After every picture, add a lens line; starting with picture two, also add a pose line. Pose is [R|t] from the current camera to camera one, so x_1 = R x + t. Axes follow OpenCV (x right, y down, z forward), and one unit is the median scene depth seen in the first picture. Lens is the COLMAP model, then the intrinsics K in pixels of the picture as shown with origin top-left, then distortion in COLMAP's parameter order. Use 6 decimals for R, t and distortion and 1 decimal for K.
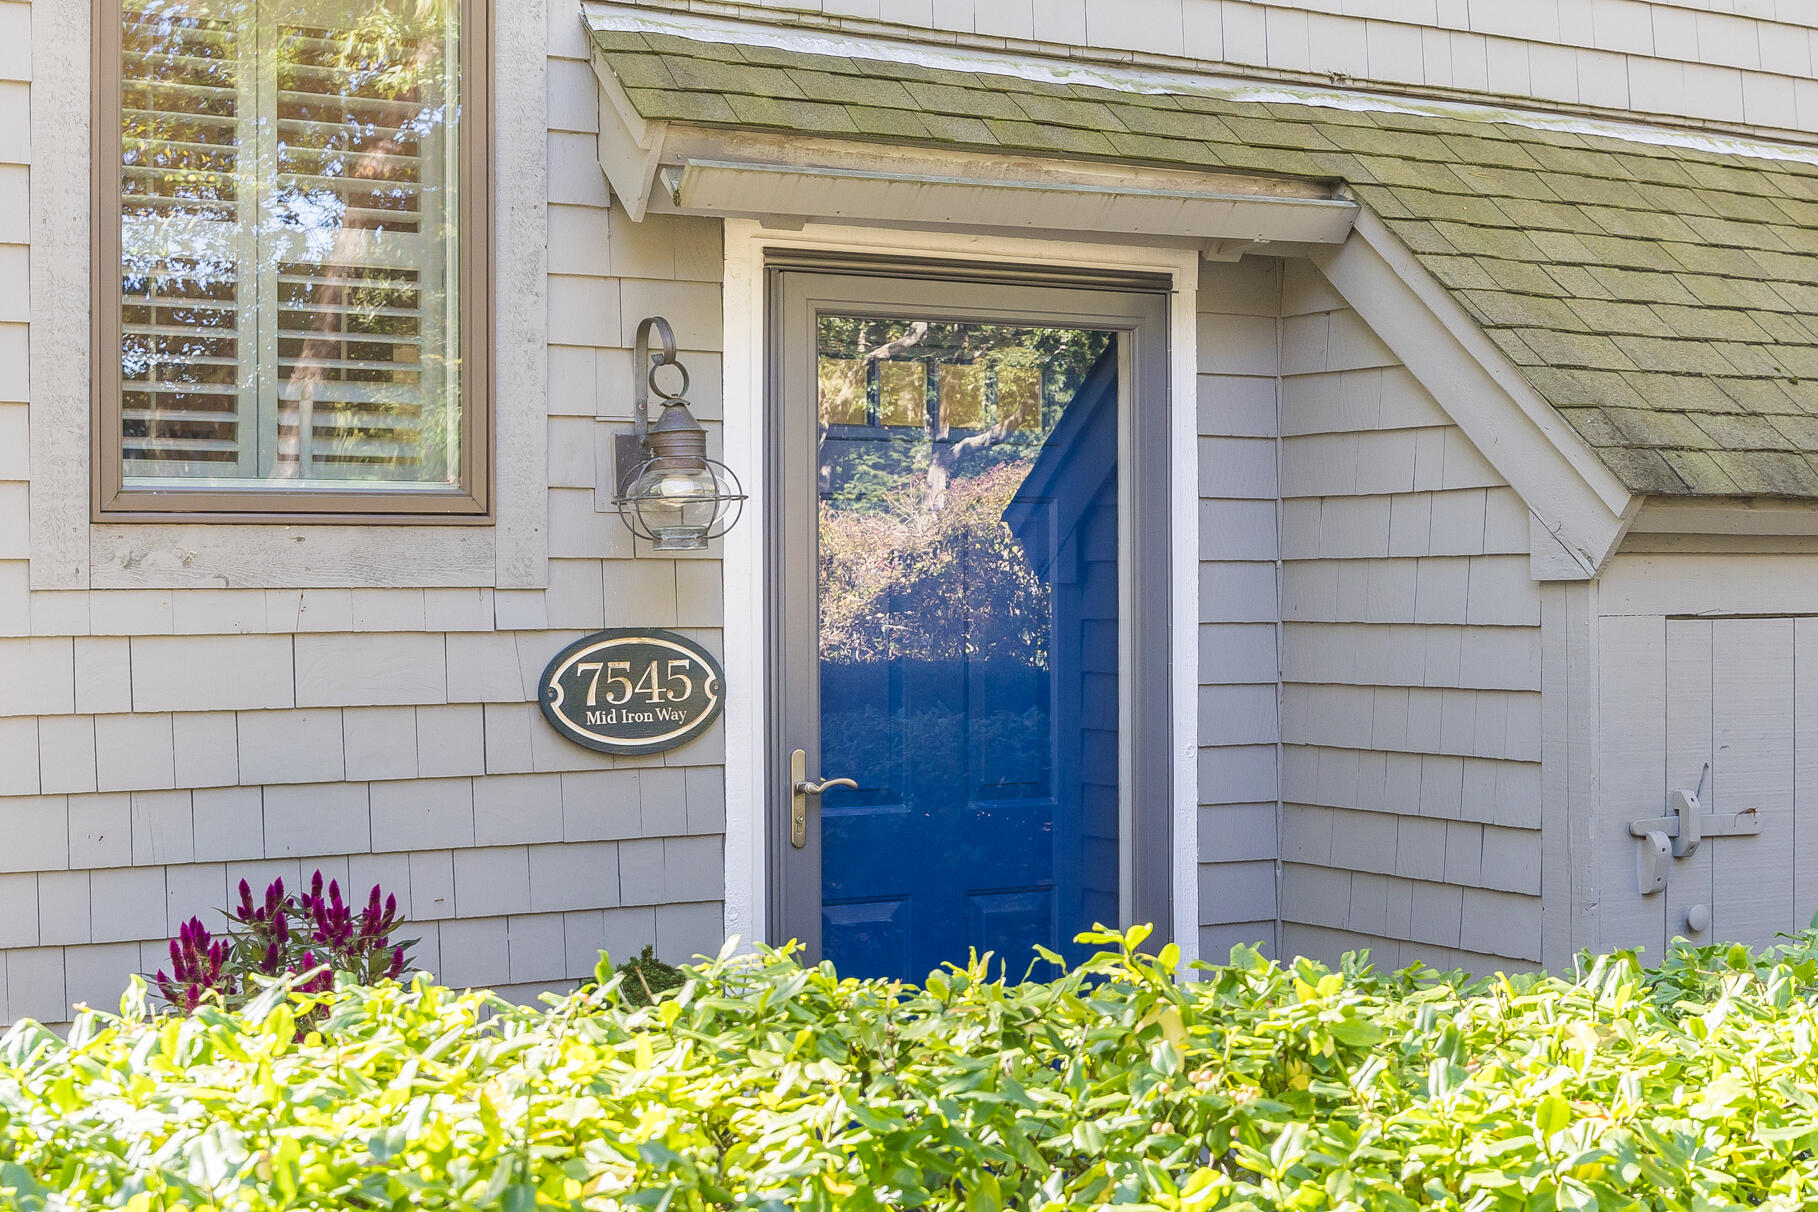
lens RADIAL K [[2773.4, 0, 909.0], [0, 2773.4, 606.0], [0, 0, 1]] dist [-0.007679, -0.013315]
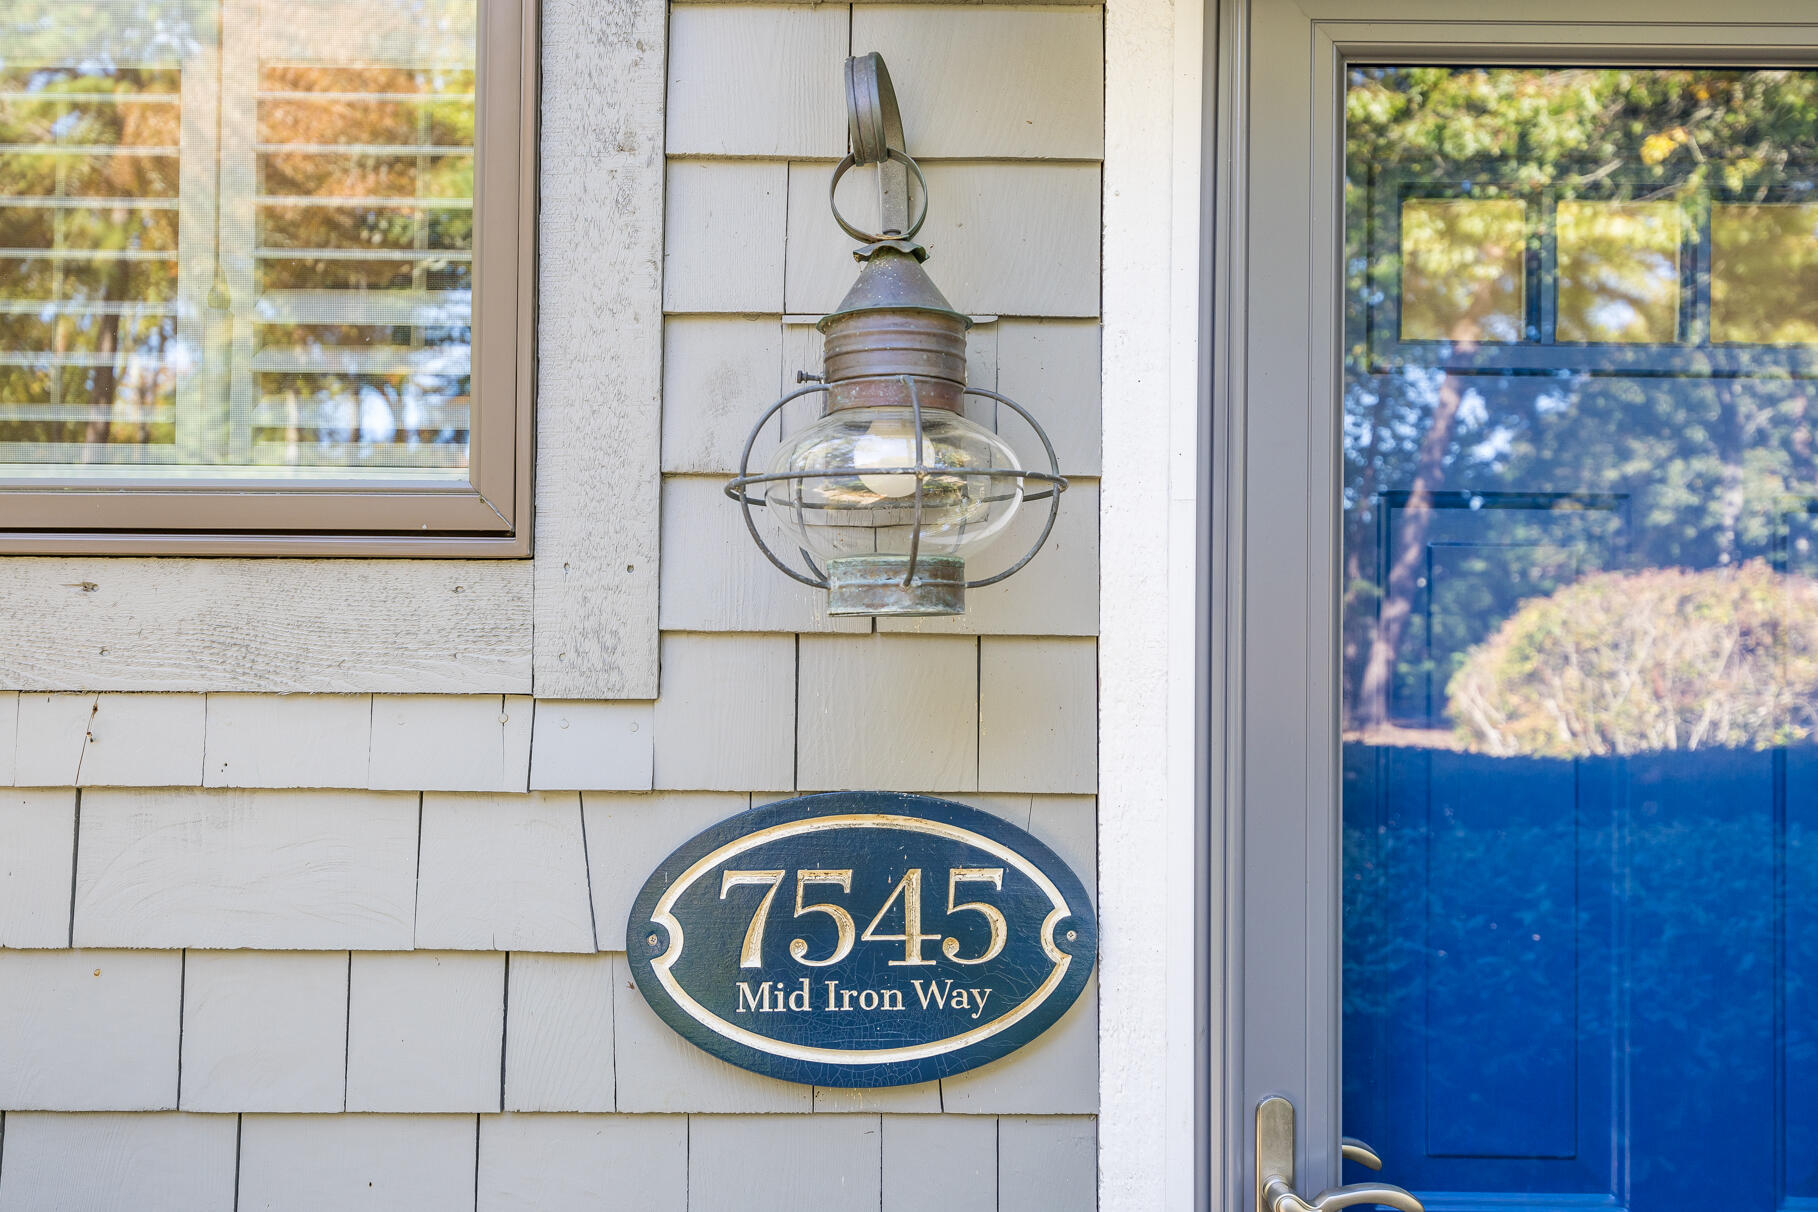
lens RADIAL K [[1808.8, 0, 909.0], [0, 1808.8, 606.0], [0, 0, 1]] dist [0.009208, 0.003638]
pose [[0.867289, 0.002300, -0.497799, 0.049382], [-0.015610, 0.999623, -0.022577, -0.015267], [0.497560, 0.027351, 0.866998, 0.759525]]
